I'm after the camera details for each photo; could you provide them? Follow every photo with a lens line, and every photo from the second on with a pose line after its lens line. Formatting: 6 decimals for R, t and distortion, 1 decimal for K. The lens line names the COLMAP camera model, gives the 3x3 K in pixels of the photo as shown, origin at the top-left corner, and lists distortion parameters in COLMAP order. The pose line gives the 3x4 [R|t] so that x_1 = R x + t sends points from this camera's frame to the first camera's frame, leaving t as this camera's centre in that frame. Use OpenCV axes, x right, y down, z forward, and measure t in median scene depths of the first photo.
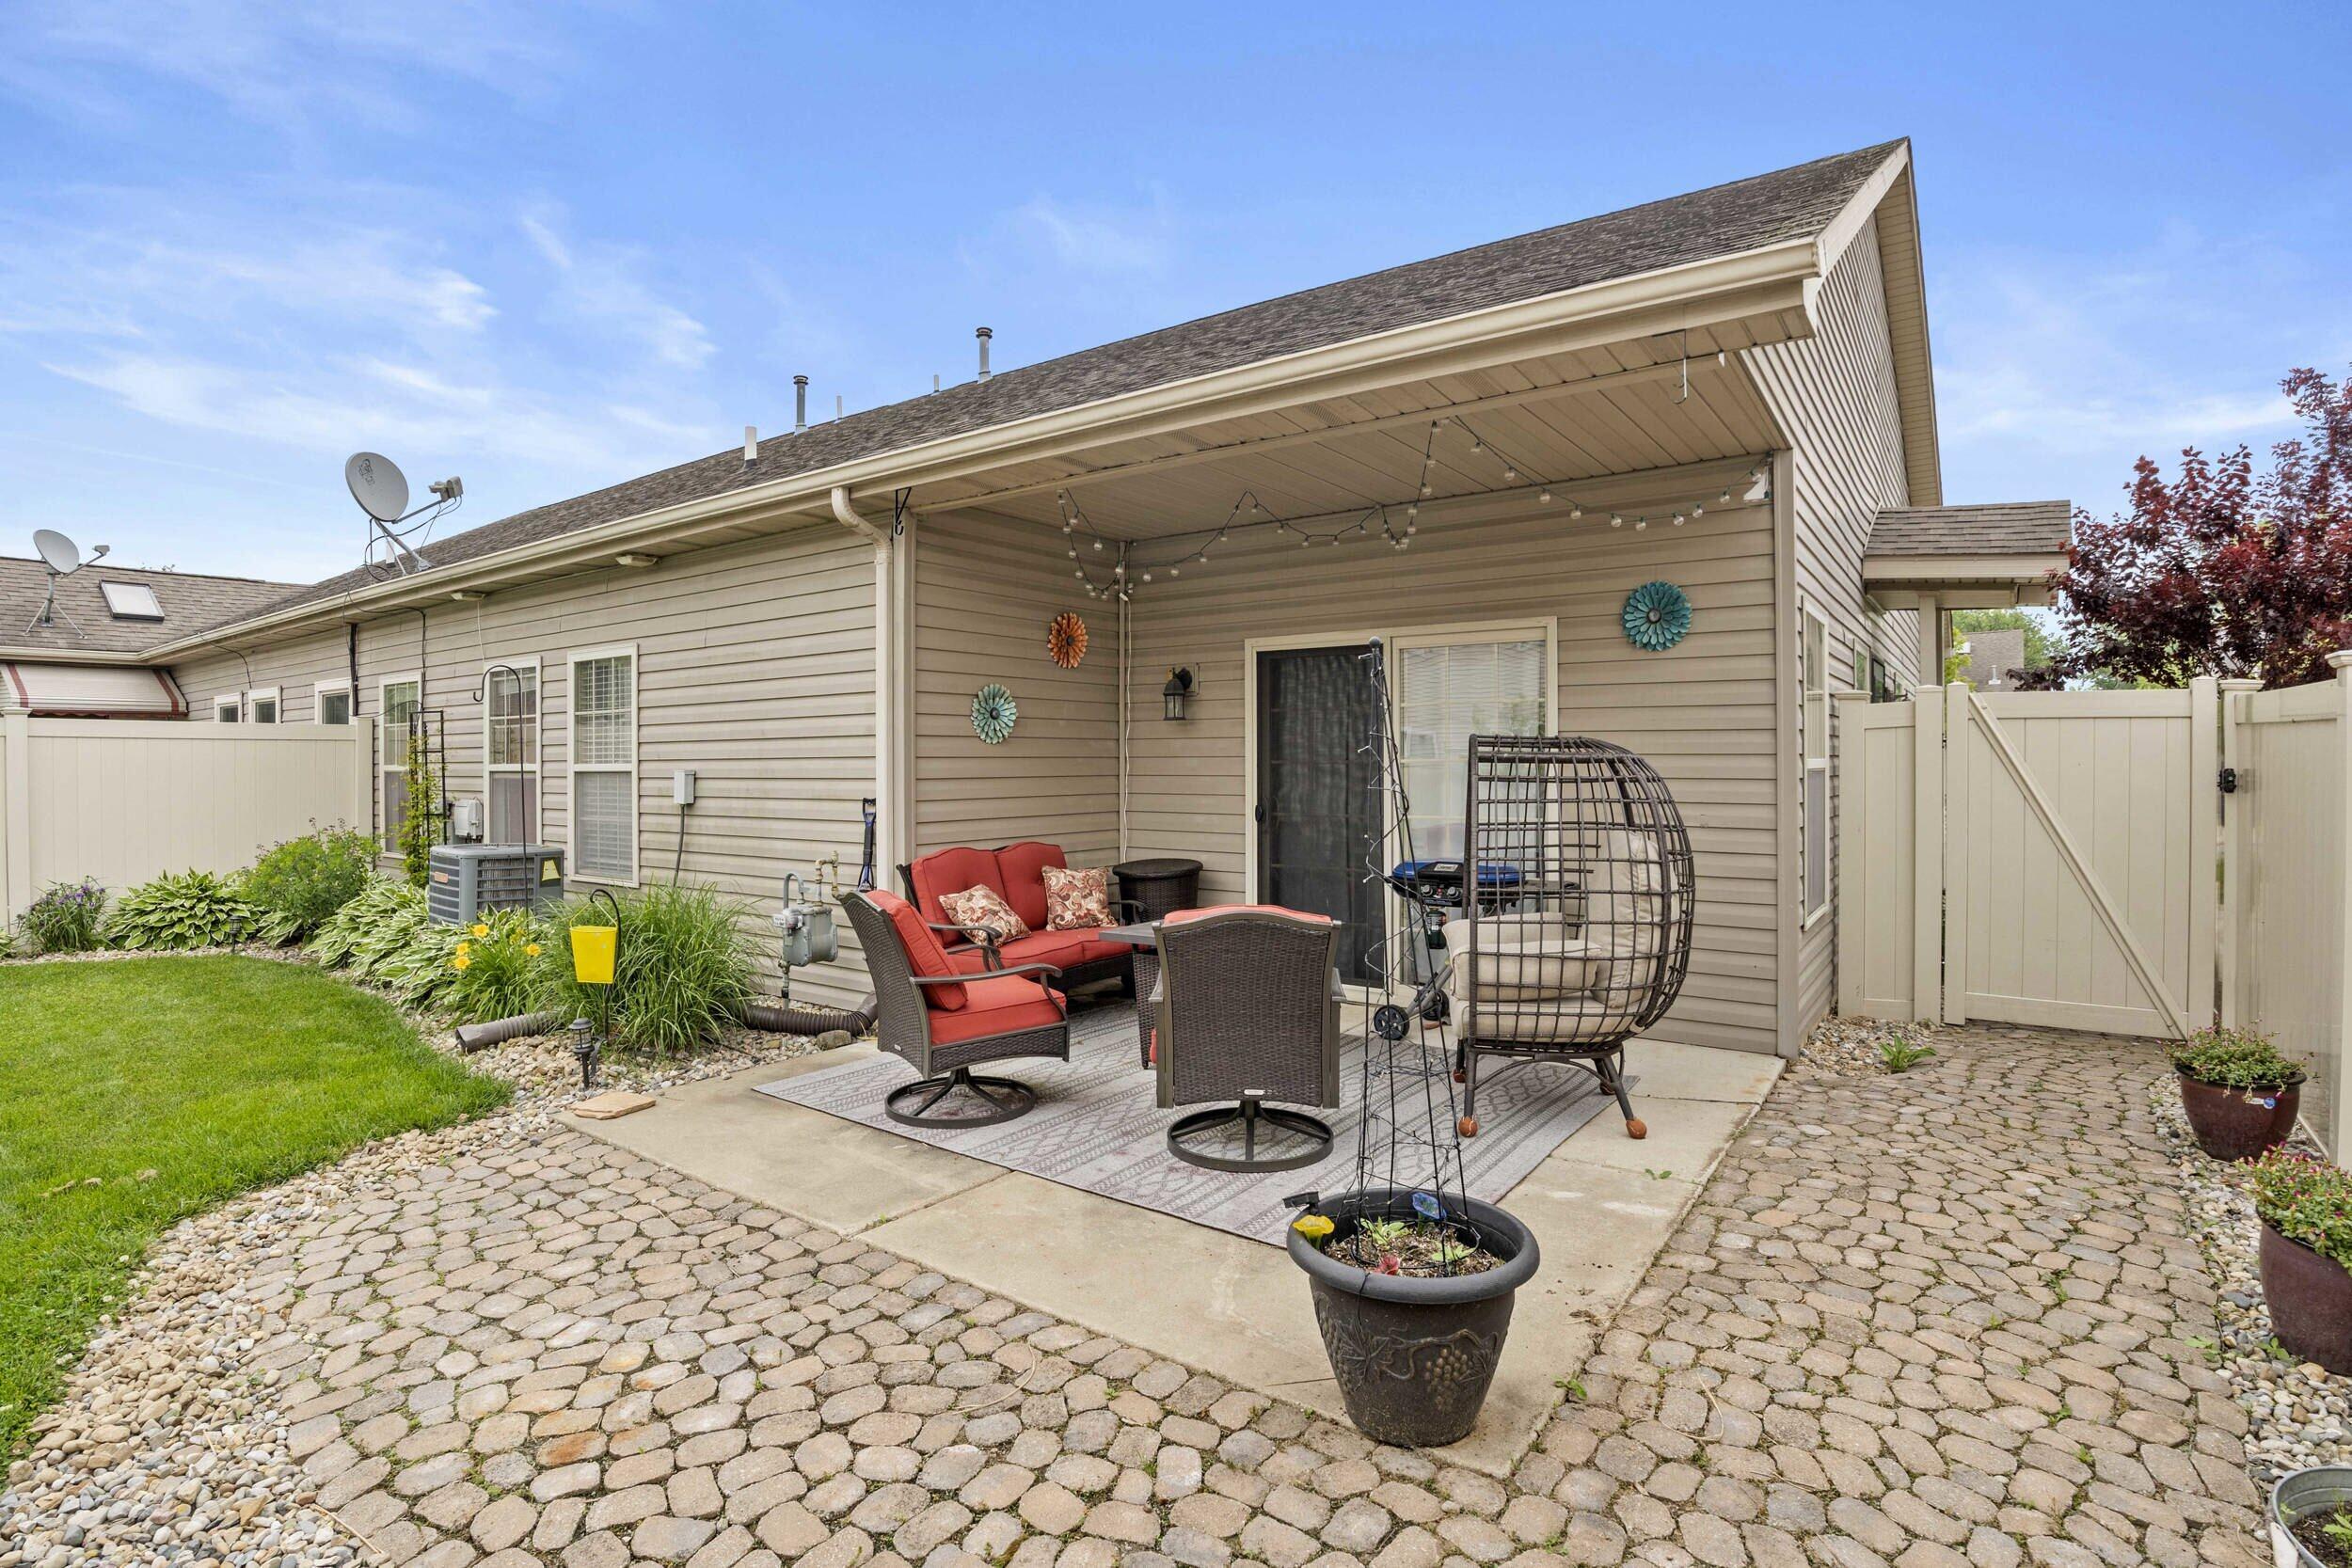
lens RADIAL K [[1175.1, 0, 1122.5], [0, 1175.1, 831.6], [0, 0, 1]] dist [-0.051332, 0.001006]
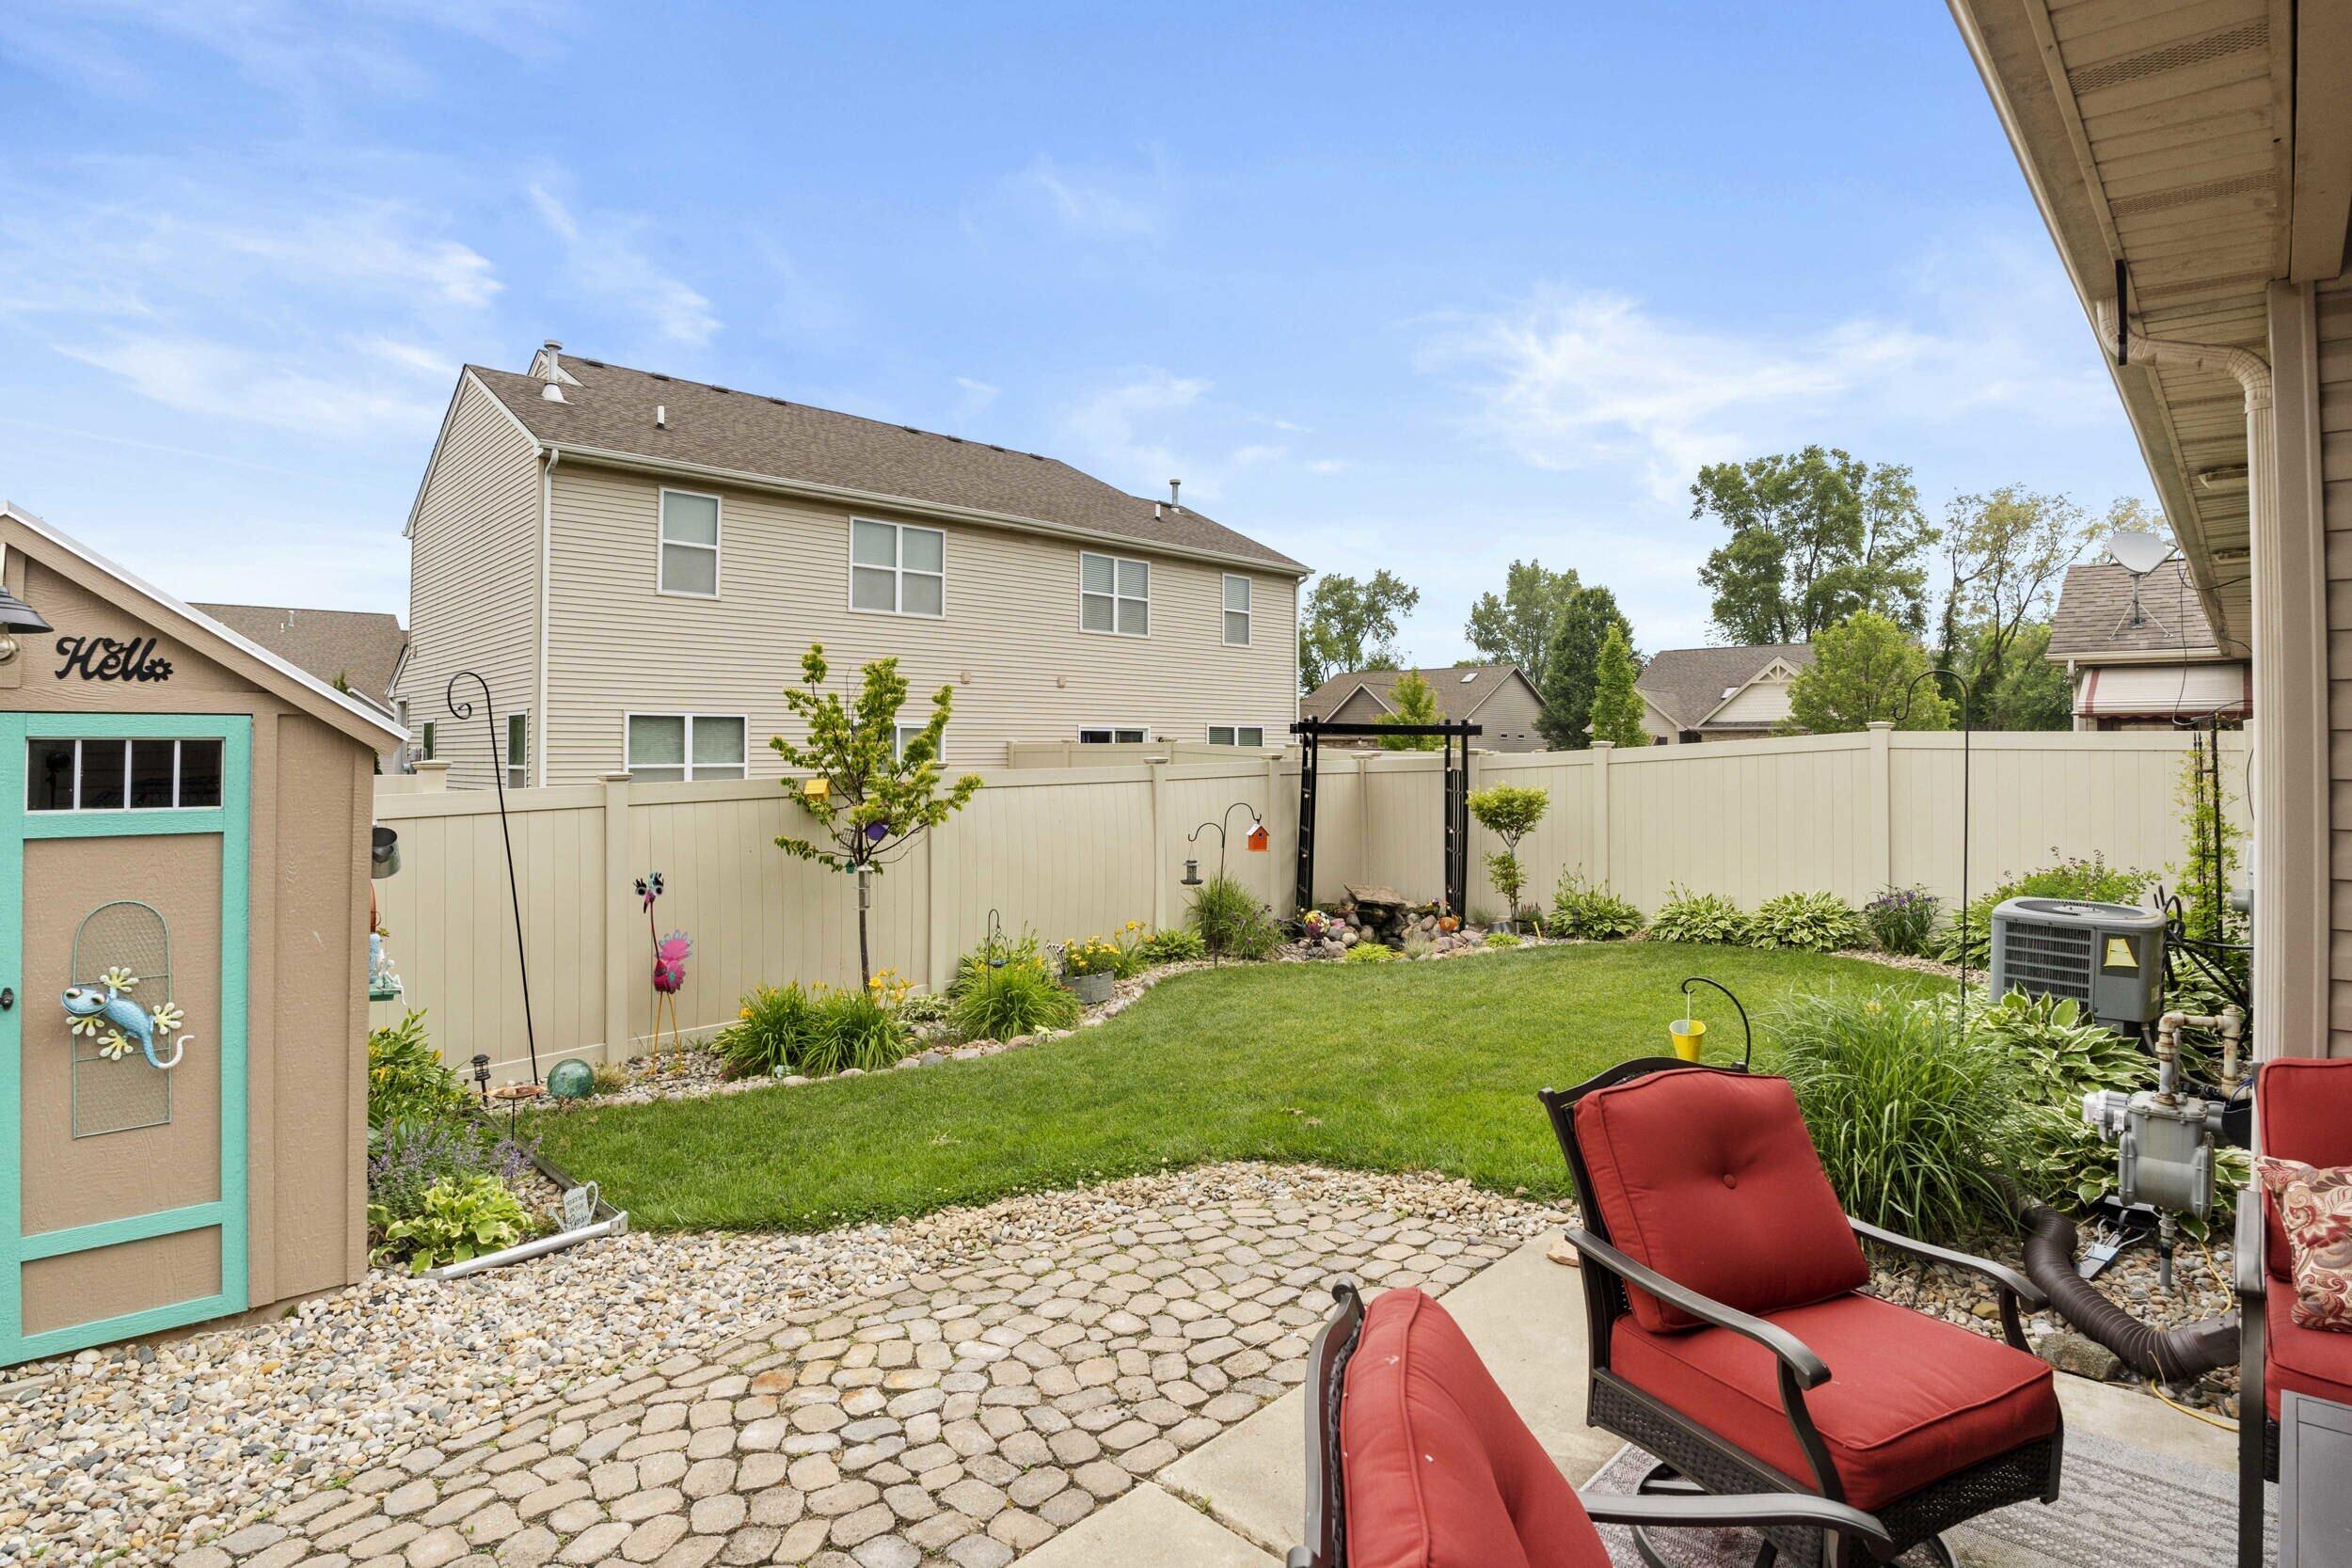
lens RADIAL K [[1169.4, 0, 1185.4], [0, 1169.4, 775.4], [0, 0, 1]] dist [-0.045303, -0.000332]
pose [[-0.100277, 0.021917, -0.994718, 0.398684], [-0.059115, 0.997860, 0.027946, -0.101374], [0.993202, 0.061605, -0.098767, 0.875040]]
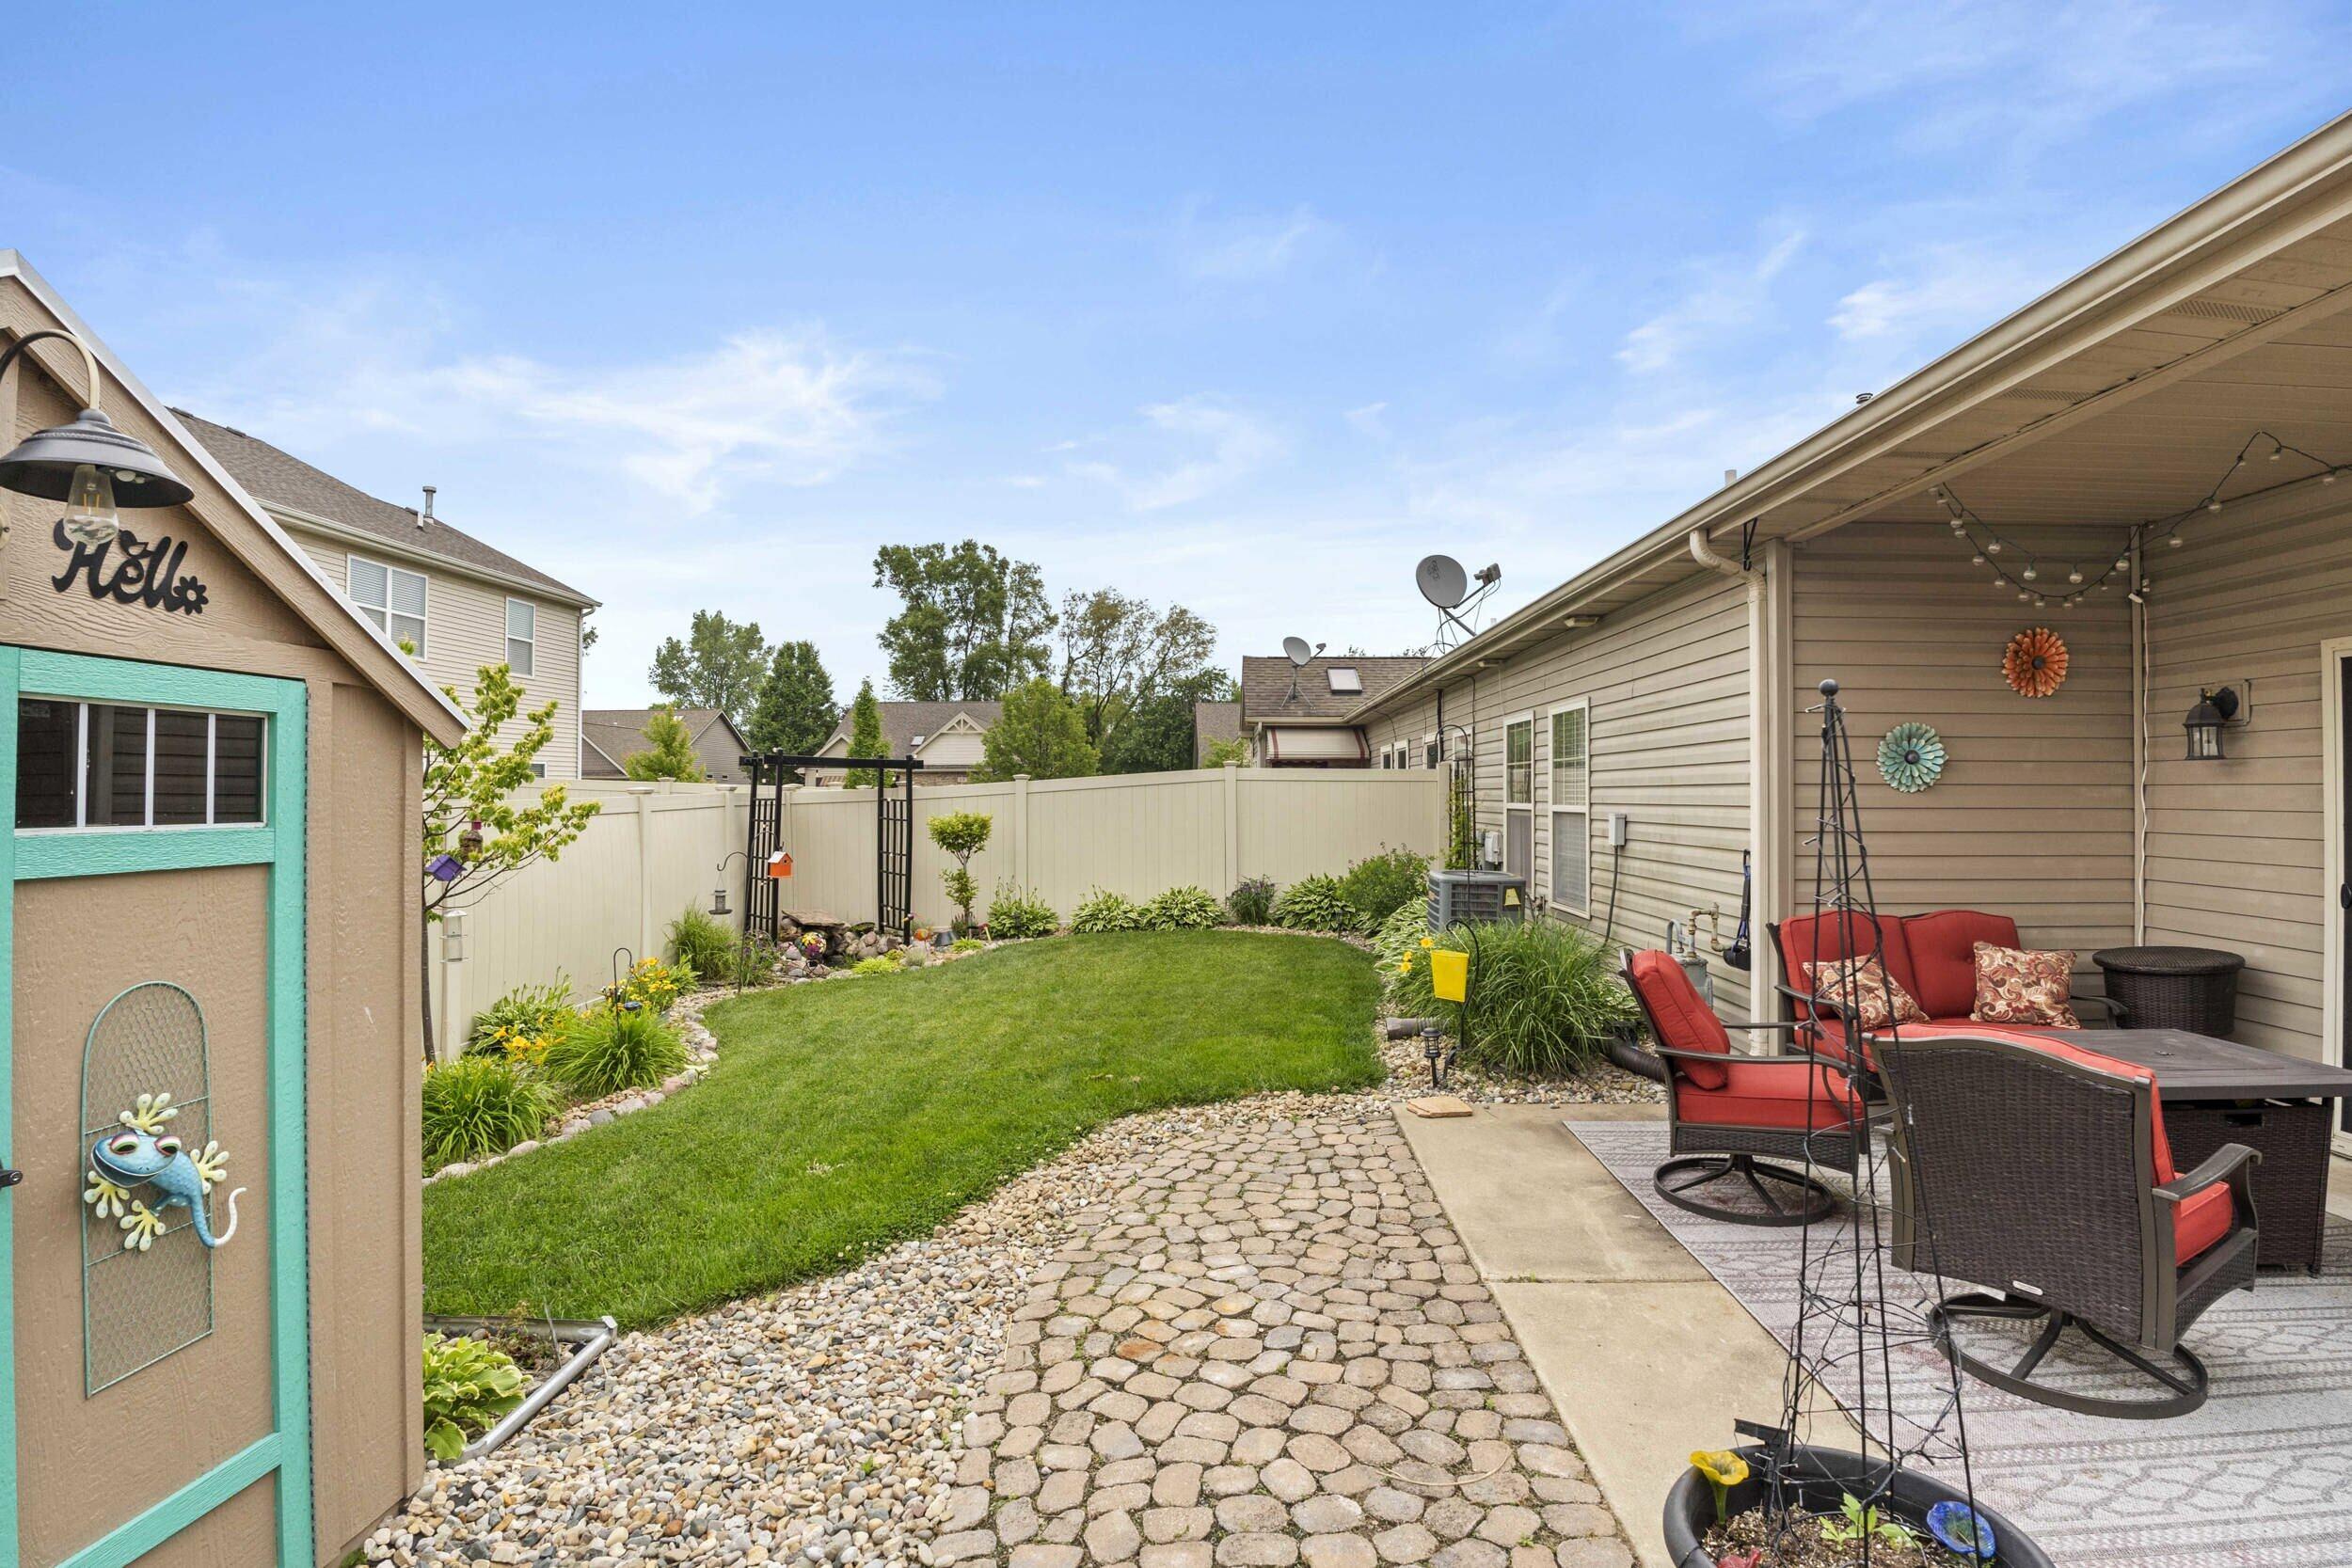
lens RADIAL K [[1062.9, 0, 1168.4], [0, 1062.9, 852.7], [0, 0, 1]] dist [-0.051253, 0.000702]
pose [[0.579761, 0.047311, -0.813412, 0.279124], [-0.048216, 0.998555, 0.023714, -0.033062], [0.813359, 0.025471, 0.581205, 0.180777]]
